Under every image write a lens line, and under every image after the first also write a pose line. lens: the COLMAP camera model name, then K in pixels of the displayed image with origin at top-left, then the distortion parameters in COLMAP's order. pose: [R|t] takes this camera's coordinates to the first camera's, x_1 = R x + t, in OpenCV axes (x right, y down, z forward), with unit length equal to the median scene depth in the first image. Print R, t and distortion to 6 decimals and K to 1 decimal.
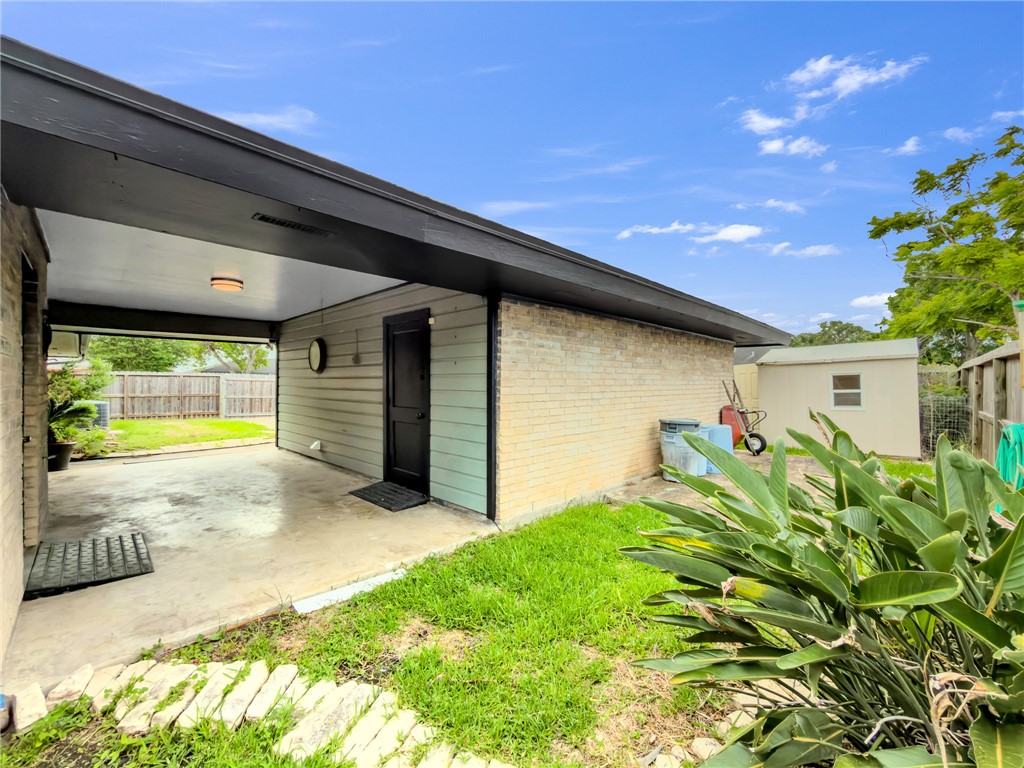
lens RADIAL K [[421.0, 0, 506.2], [0, 421.0, 386.0], [0, 0, 1]] dist [-0.001121, -0.000187]
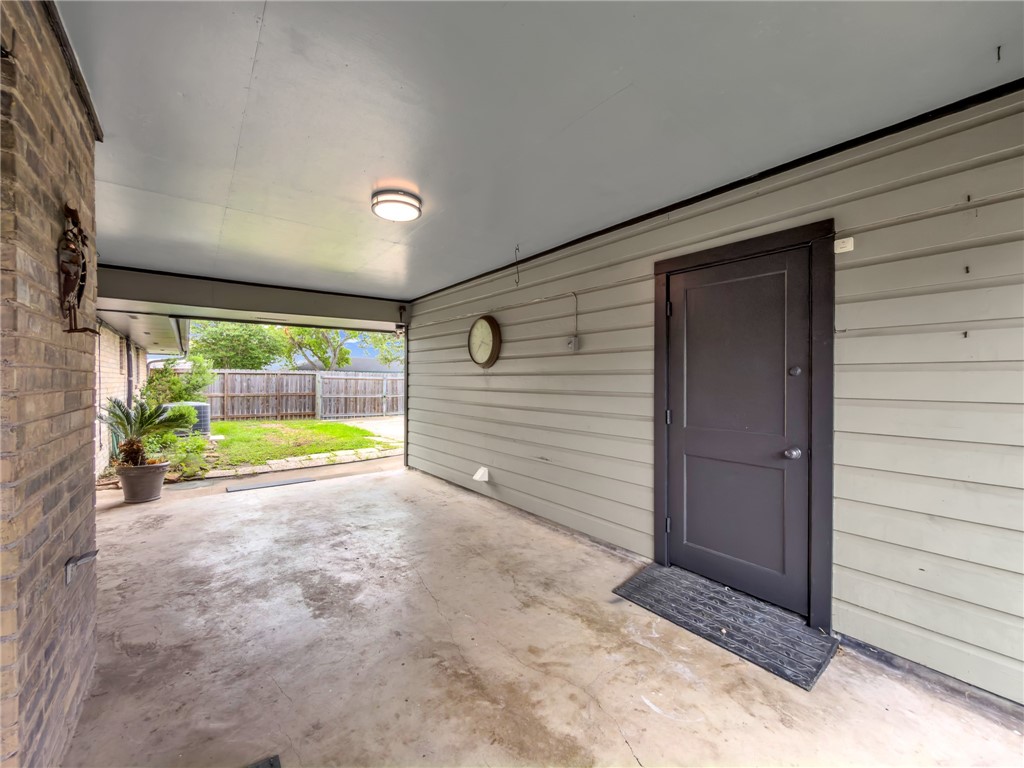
lens RADIAL K [[421.0, 0, 506.2], [0, 421.0, 386.0], [0, 0, 1]] dist [-0.001121, -0.000187]
pose [[0.989512, 0.000296, -0.144451, -0.233582], [0.000522, 0.999984, 0.005618, -0.003663], [0.144450, -0.005635, 0.989496, 0.250855]]
